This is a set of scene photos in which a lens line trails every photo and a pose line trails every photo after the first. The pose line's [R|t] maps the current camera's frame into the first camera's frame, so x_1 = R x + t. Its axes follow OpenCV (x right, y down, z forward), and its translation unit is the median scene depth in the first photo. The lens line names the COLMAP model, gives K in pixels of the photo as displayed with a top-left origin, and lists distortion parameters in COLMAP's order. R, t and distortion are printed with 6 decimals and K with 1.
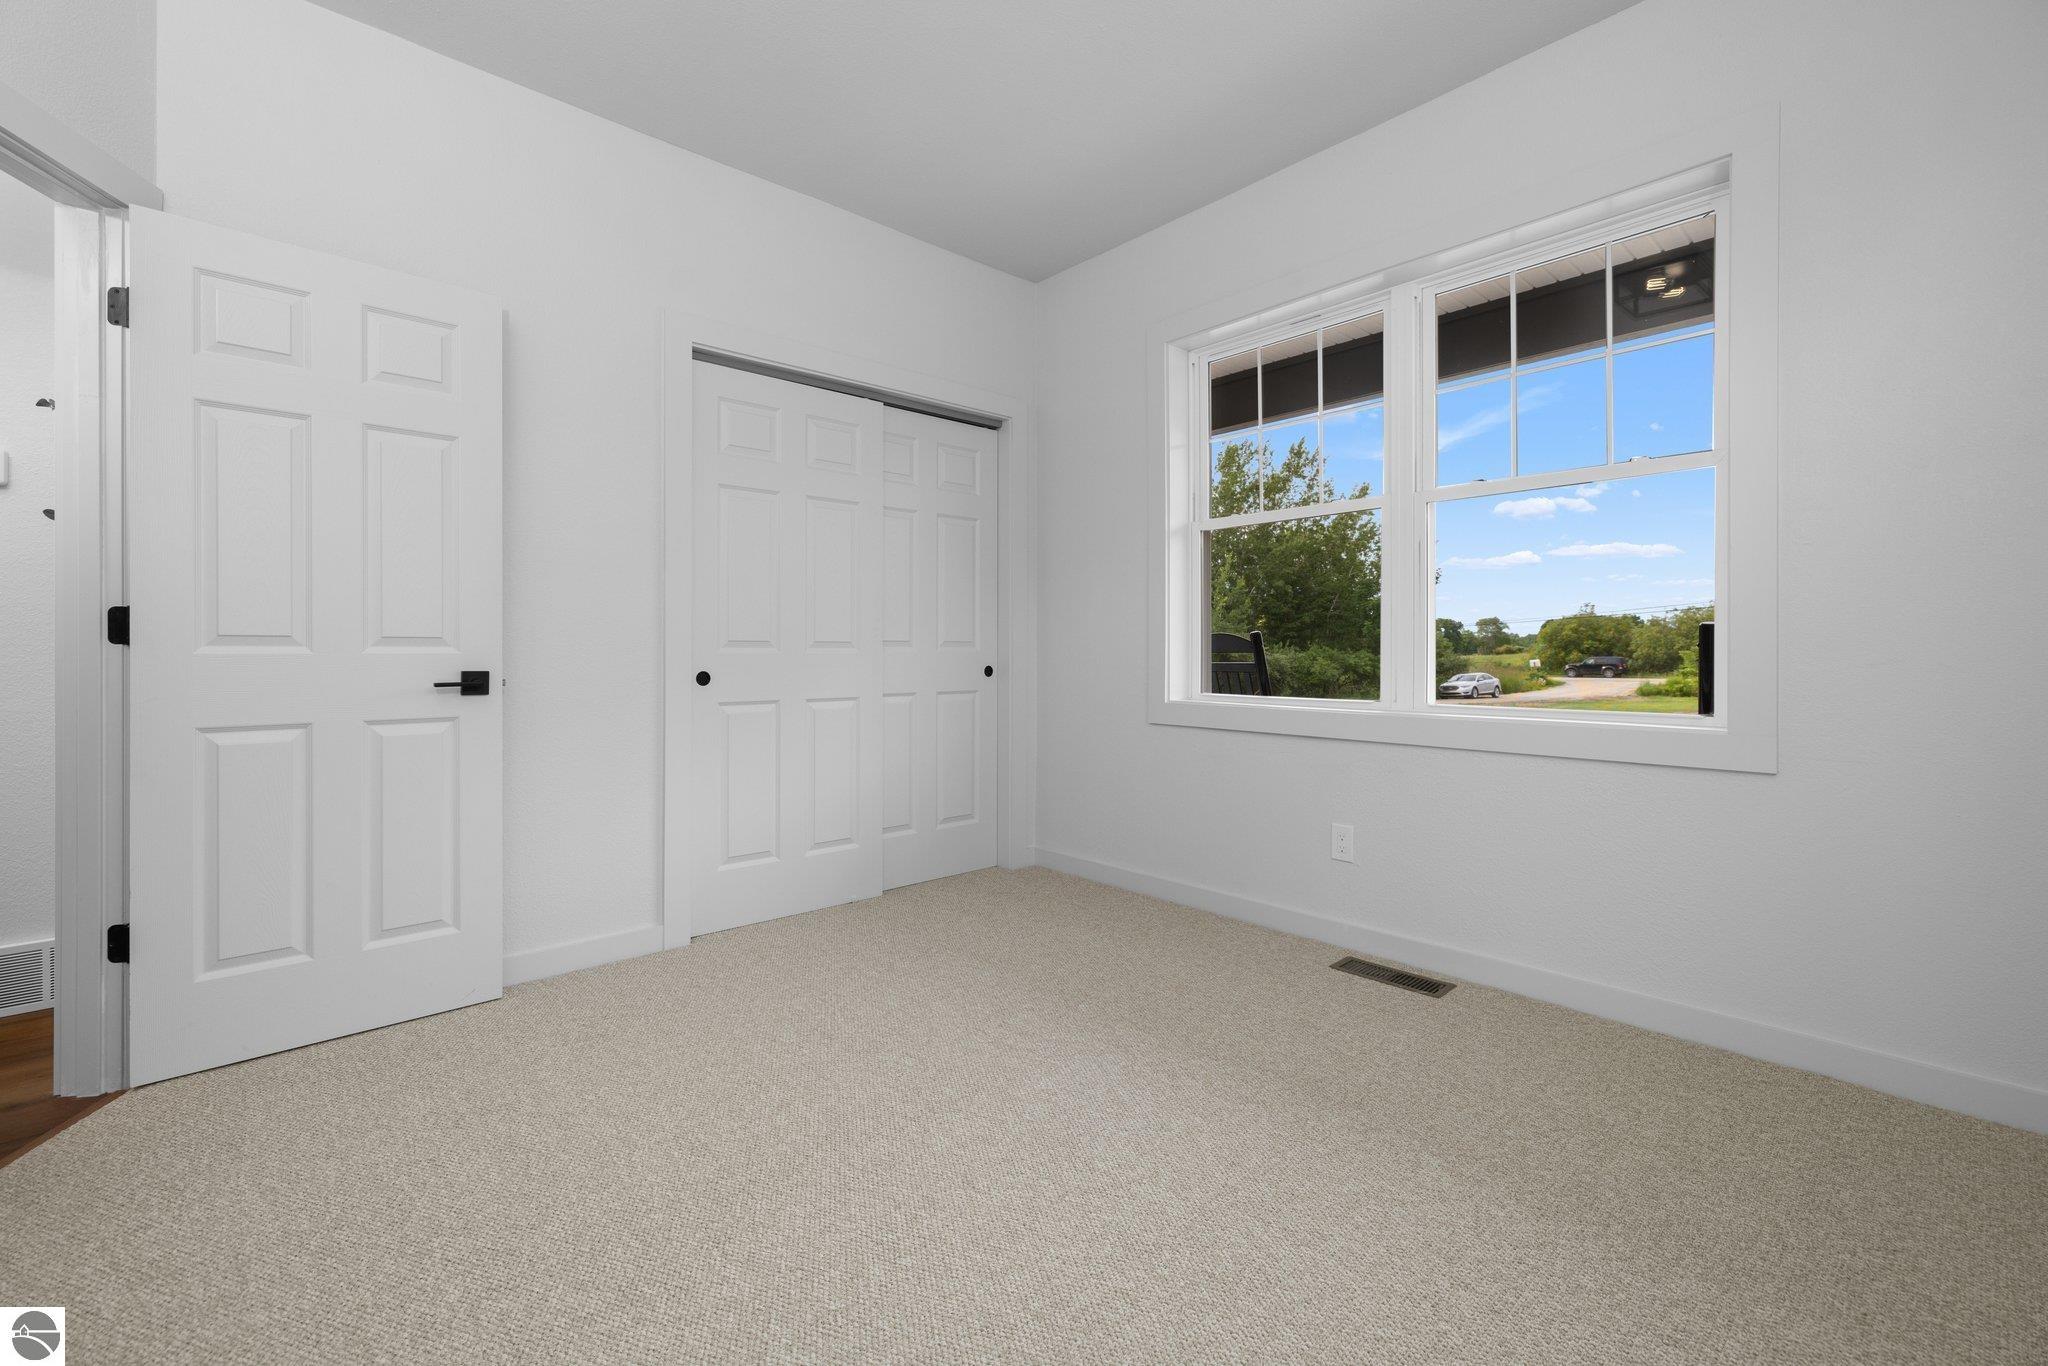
lens RADIAL K [[866.5, 0, 1013.2], [0, 866.5, 664.1], [0, 0, 1]] dist [0.000093, 0.000102]
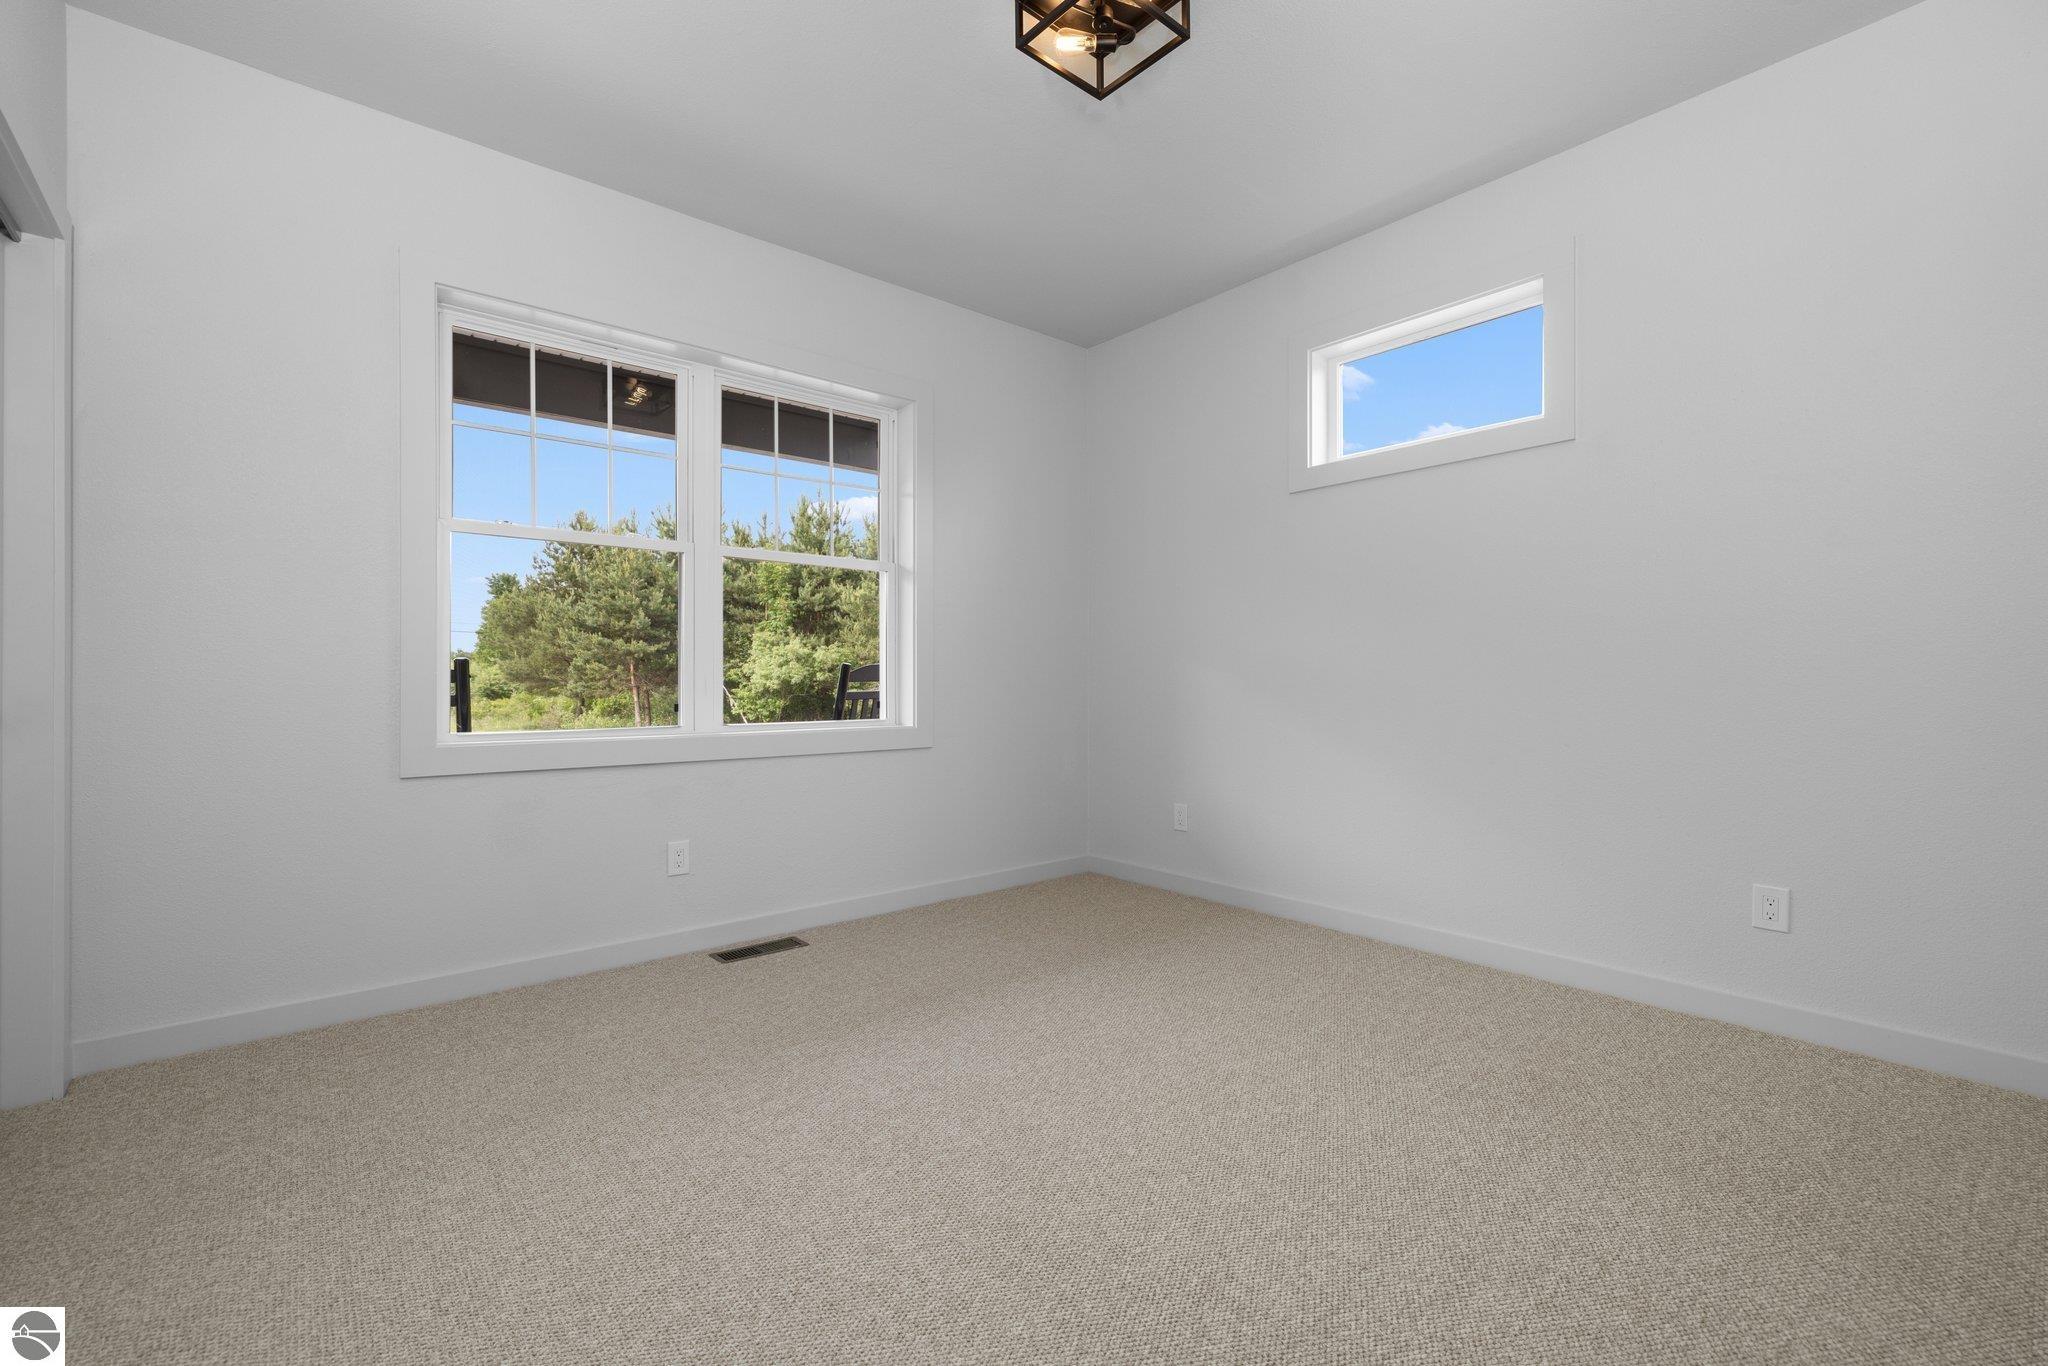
lens RADIAL K [[854.2, 0, 1024.0], [0, 854.2, 683.0], [0, 0, 1]] dist [0.000207, -0.000057]
pose [[0.020807, 0.001286, 0.999783, -0.691018], [0.011512, 0.999933, -0.001525, -0.006412], [-0.999717, 0.011542, 0.020791, 0.551942]]
